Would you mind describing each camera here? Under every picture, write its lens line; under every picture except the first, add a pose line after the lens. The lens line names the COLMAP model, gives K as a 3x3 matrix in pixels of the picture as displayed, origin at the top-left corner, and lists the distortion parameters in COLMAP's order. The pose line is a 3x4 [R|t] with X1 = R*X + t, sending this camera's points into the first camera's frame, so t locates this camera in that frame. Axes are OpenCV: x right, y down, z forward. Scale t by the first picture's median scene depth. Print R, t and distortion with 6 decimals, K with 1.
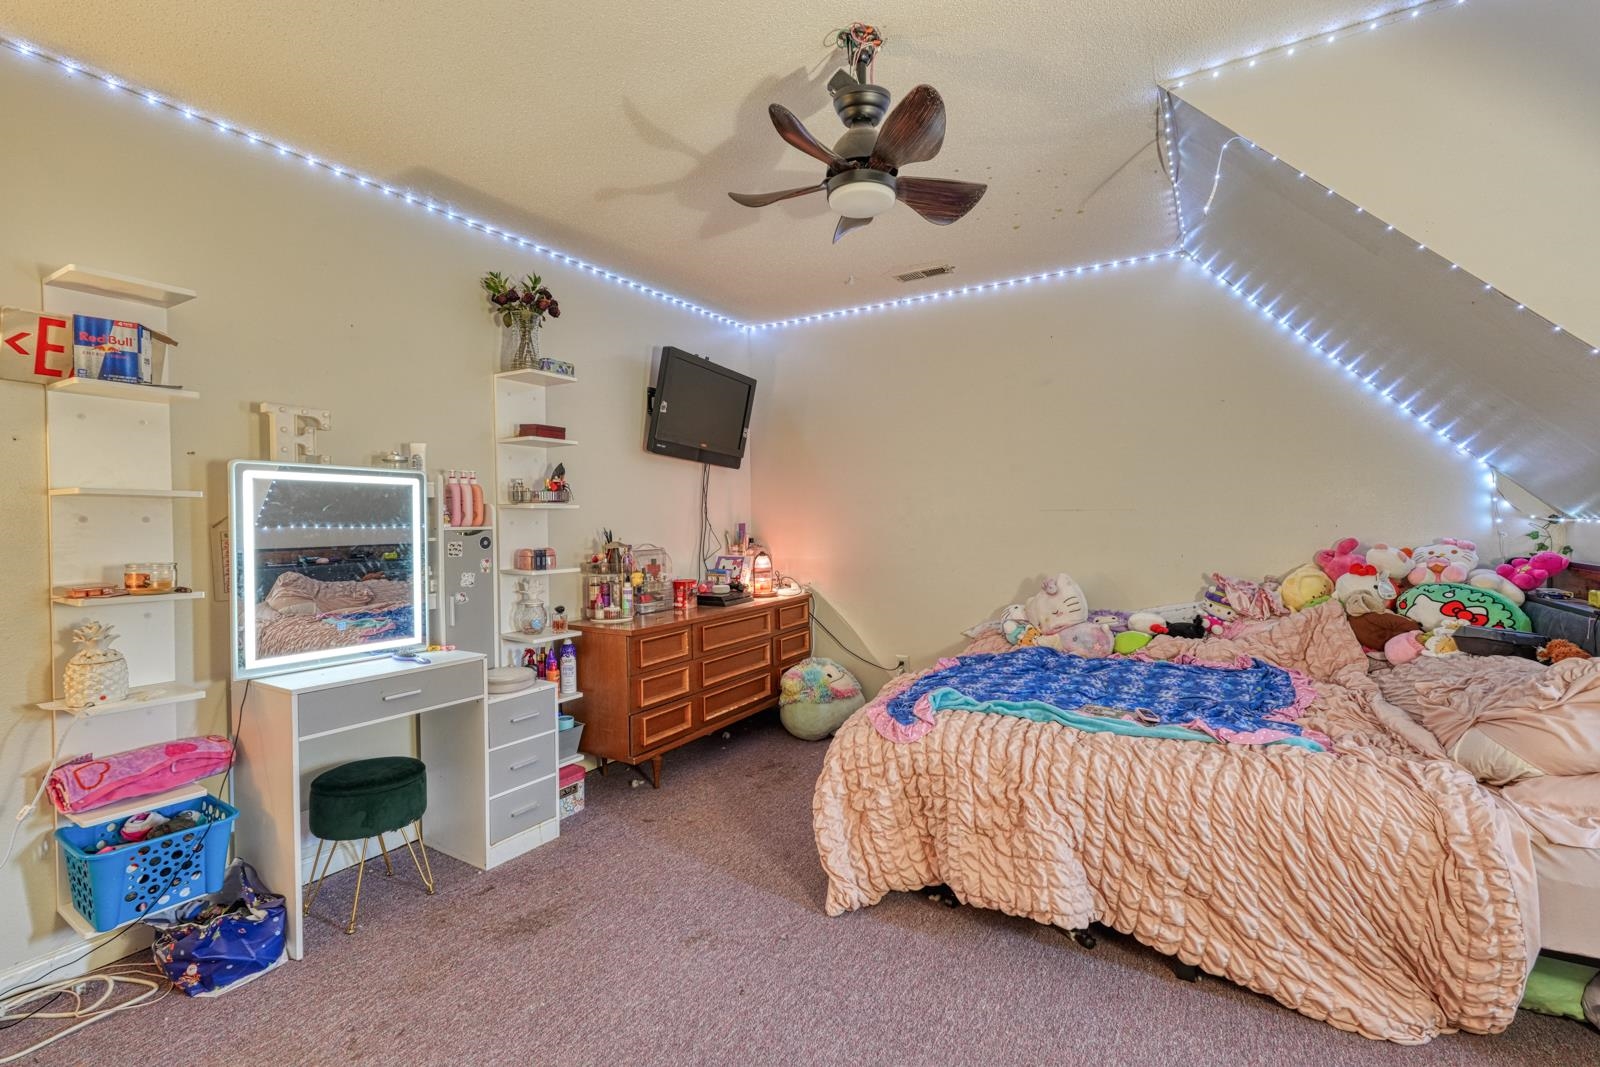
lens RADIAL K [[697.0, 0, 803.3], [0, 697.0, 534.2], [0, 0, 1]] dist [0.001887, 0.000394]
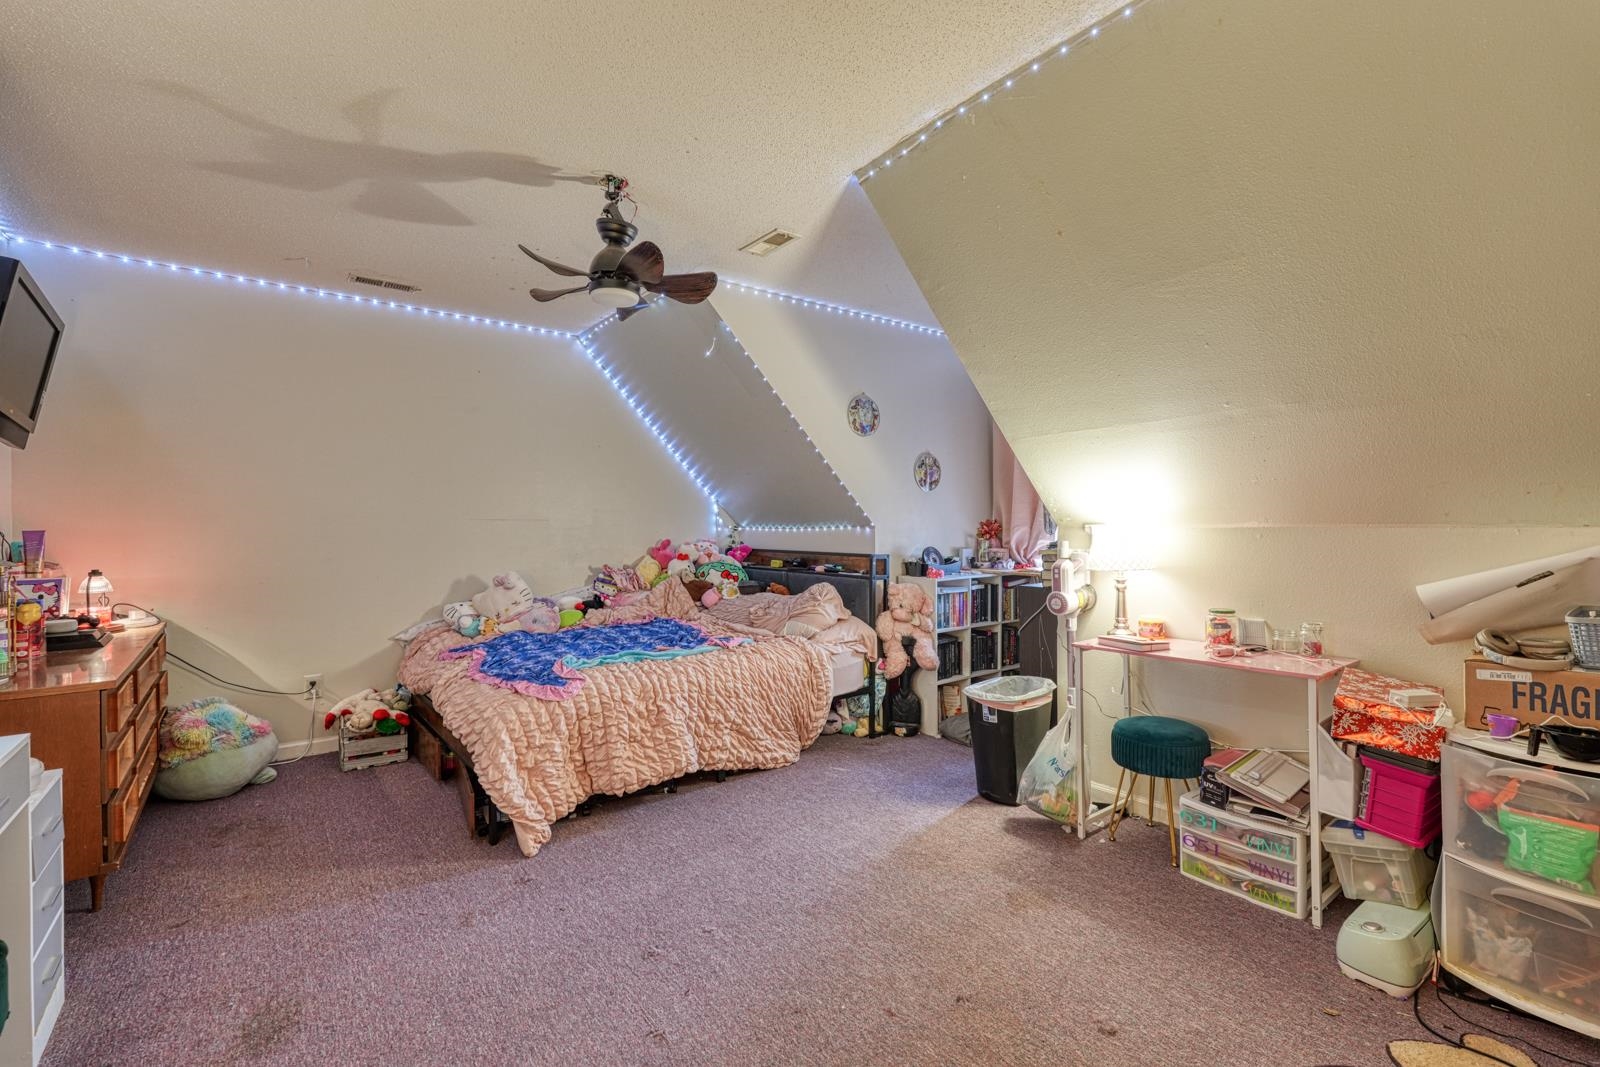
lens RADIAL K [[697.0, 0, 803.3], [0, 697.0, 534.2], [0, 0, 1]] dist [0.001887, 0.000394]
pose [[0.354782, -0.003763, 0.934942, -0.747974], [0.017898, 0.999836, -0.002768, 0.004853], [-0.934778, 0.017716, 0.354791, 0.107119]]
